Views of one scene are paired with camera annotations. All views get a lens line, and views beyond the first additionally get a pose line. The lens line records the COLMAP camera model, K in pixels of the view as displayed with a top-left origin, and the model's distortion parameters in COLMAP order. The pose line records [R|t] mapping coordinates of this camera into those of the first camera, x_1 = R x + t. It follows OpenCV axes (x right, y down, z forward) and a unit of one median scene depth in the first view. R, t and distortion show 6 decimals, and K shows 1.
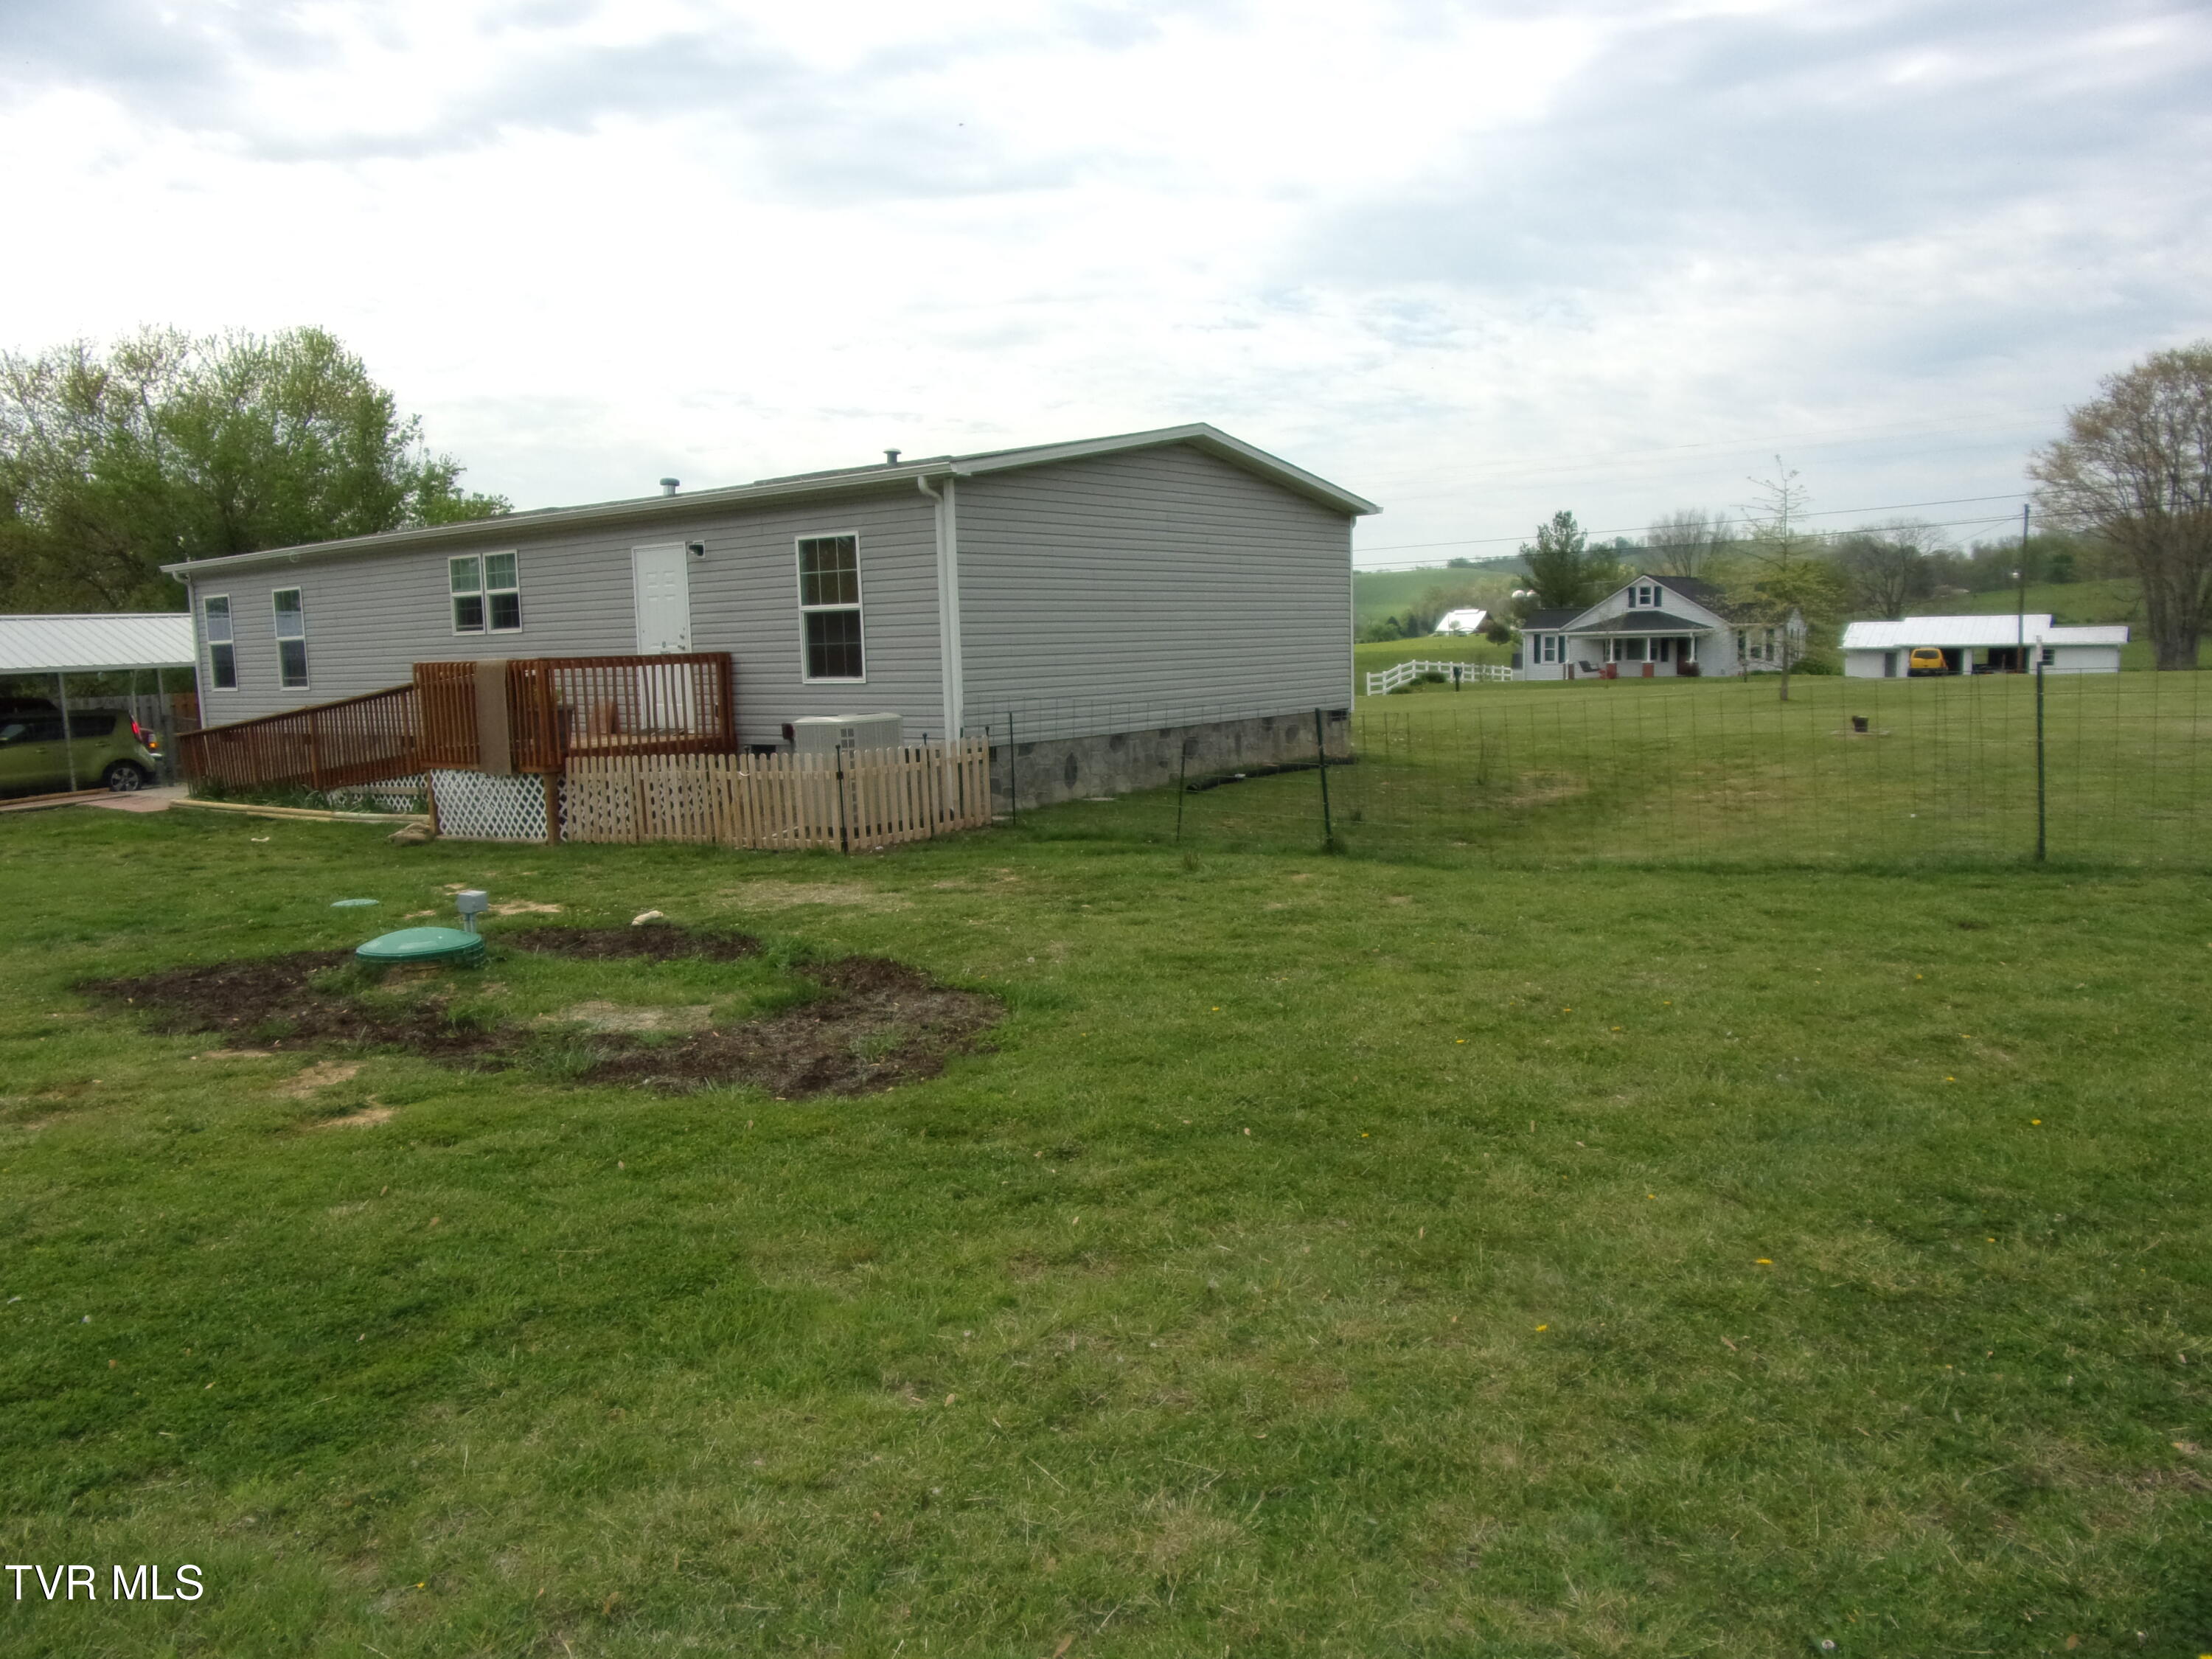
lens RADIAL K [[1588.8, 0, 1096.8], [0, 1588.8, 834.6], [0, 0, 1]] dist [-0.039301, 0.002626]
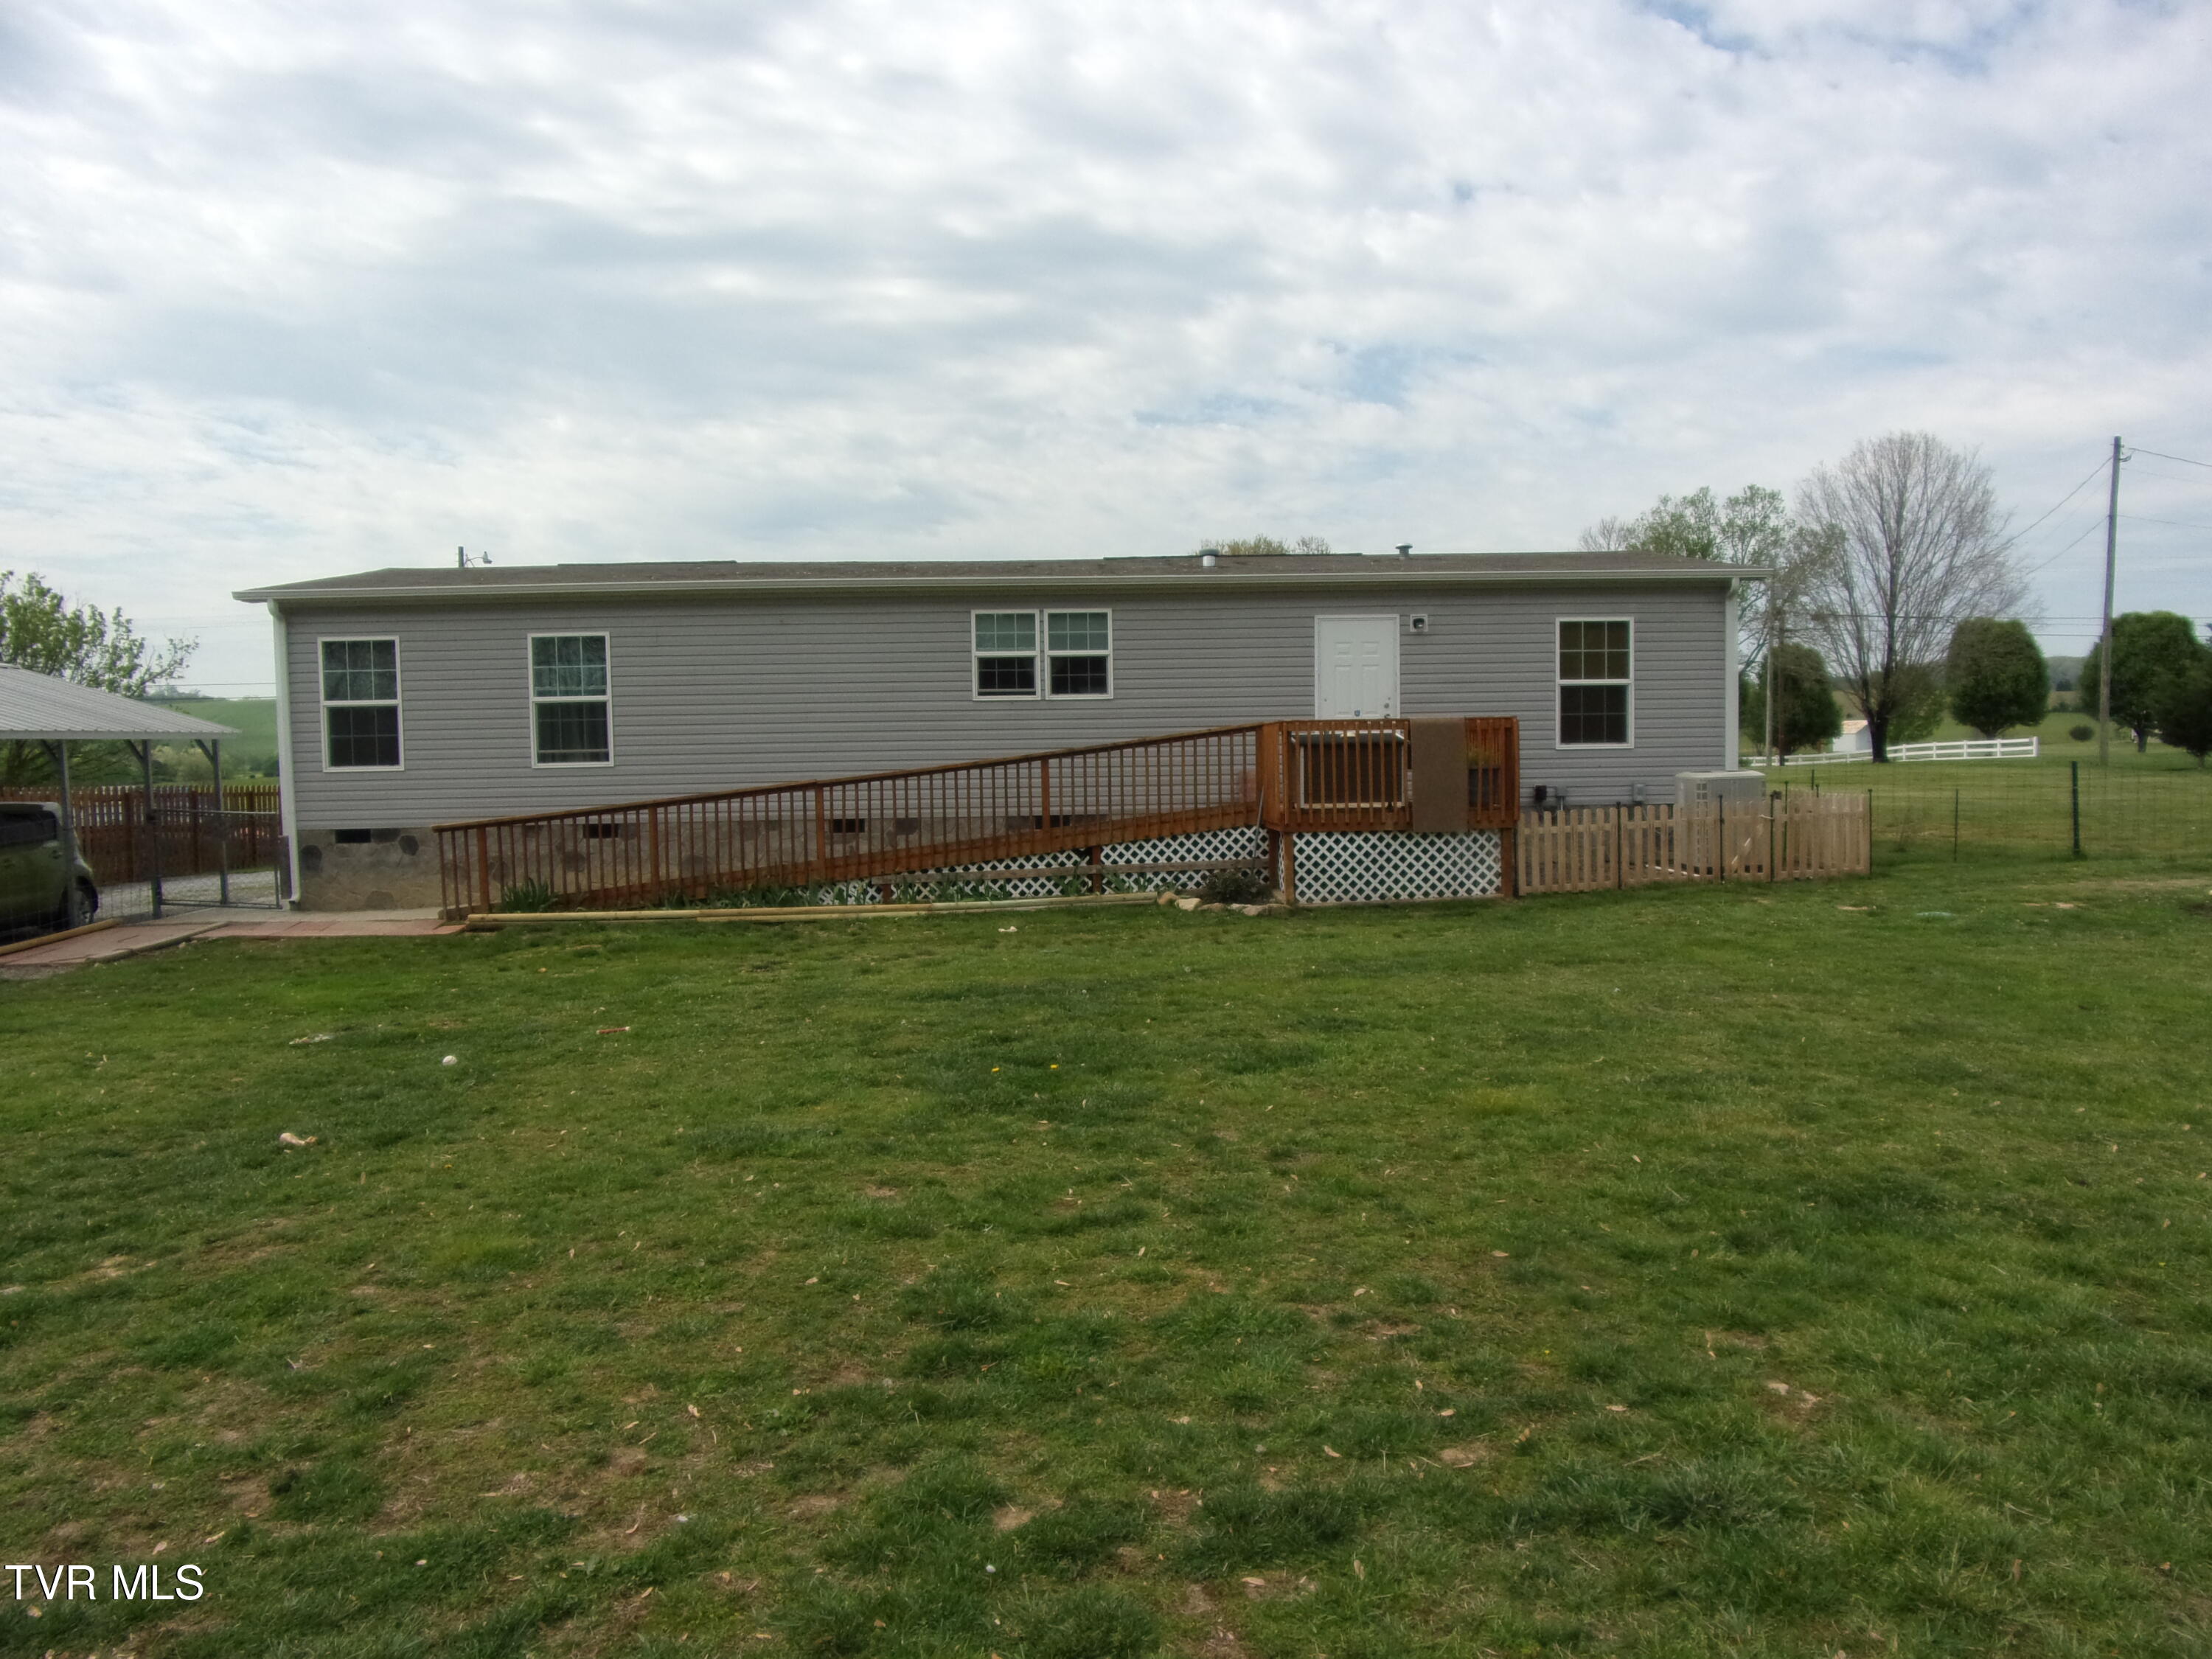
lens RADIAL K [[1588.8, 0, 1096.8], [0, 1588.8, 834.6], [0, 0, 1]] dist [-0.039301, 0.002626]
pose [[0.752614, -0.018203, 0.658210, -0.823860], [0.075971, 0.995343, -0.059340, 0.004433], [-0.654064, 0.094665, 0.750492, 0.269983]]
